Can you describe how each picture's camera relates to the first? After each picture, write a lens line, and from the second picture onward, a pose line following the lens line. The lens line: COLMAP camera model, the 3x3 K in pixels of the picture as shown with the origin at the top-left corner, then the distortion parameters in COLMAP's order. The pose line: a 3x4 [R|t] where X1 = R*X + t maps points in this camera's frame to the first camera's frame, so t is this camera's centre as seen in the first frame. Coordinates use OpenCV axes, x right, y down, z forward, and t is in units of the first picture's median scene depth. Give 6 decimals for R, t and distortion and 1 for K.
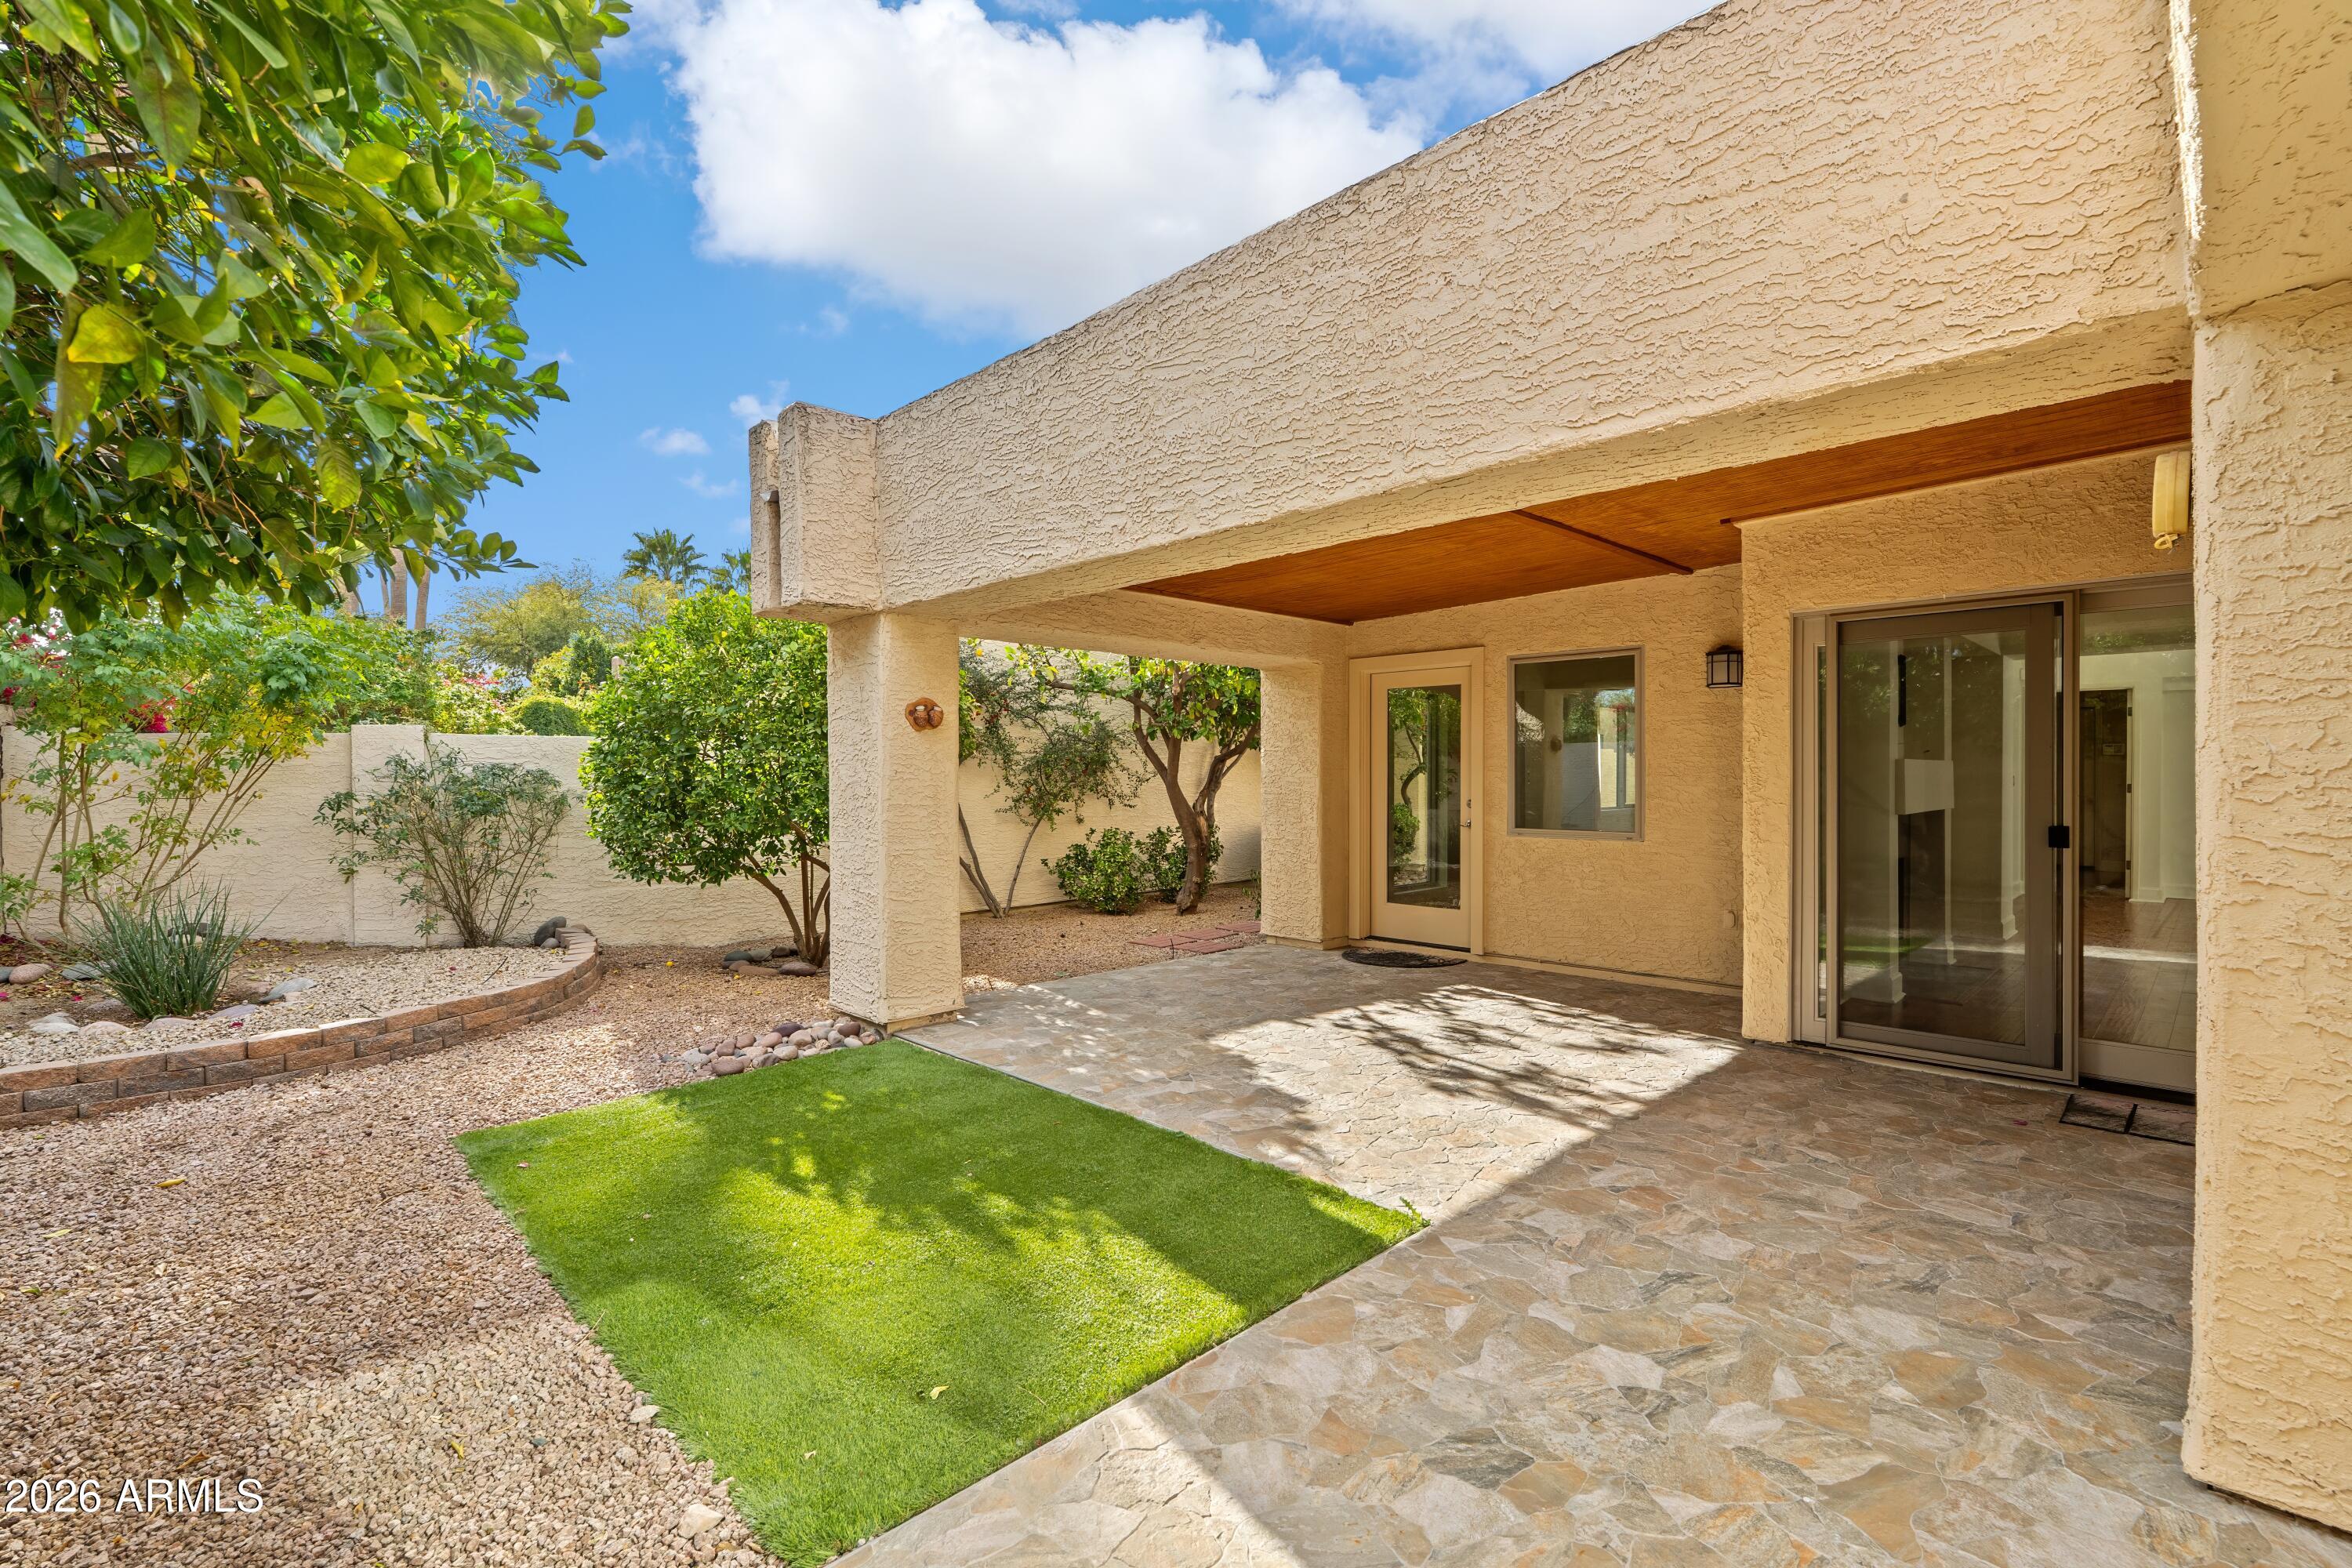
lens RADIAL K [[1048.9, 0, 1175.1], [0, 1048.9, 787.1], [0, 0, 1]] dist [0.000915, 0.000374]
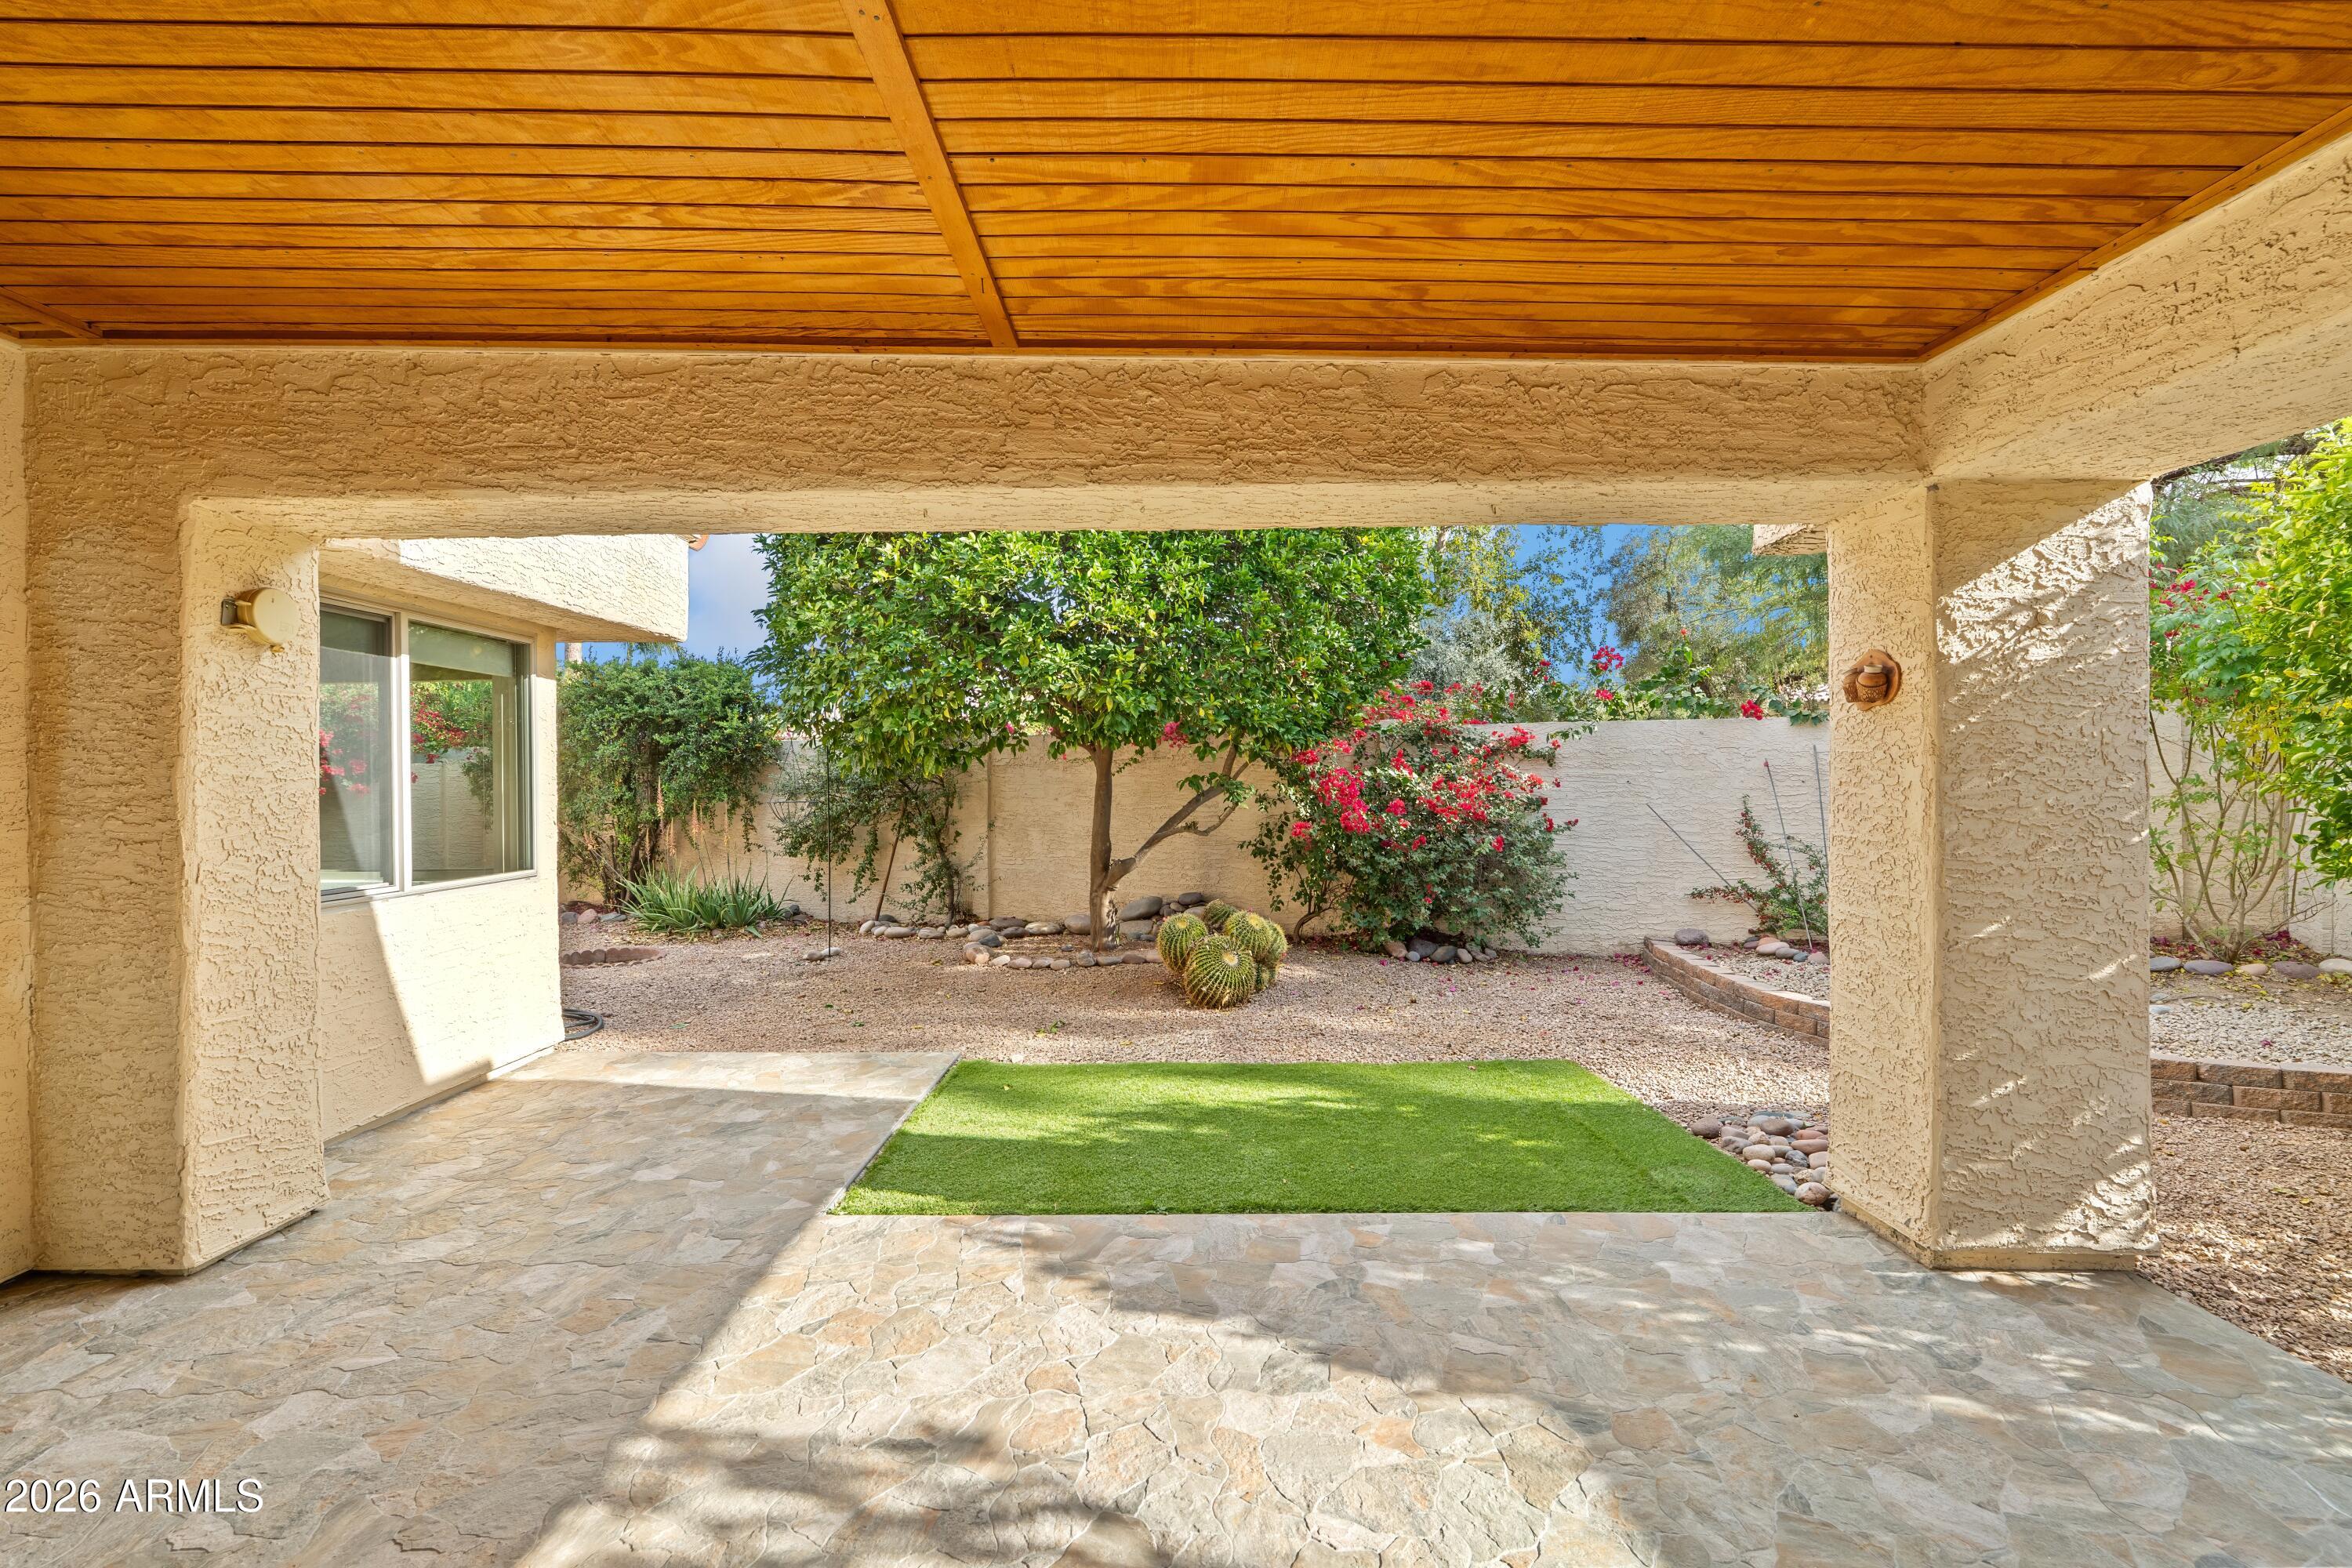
lens RADIAL K [[1048.9, 0, 1180.4], [0, 1048.9, 782.0], [0, 0, 1]] dist [0.000915, 0.000374]
pose [[-0.700951, 0.009926, -0.713140, 0.592165], [0.004476, 0.999945, 0.009519, -0.029553], [0.713195, 0.003481, -0.700957, 1.584325]]
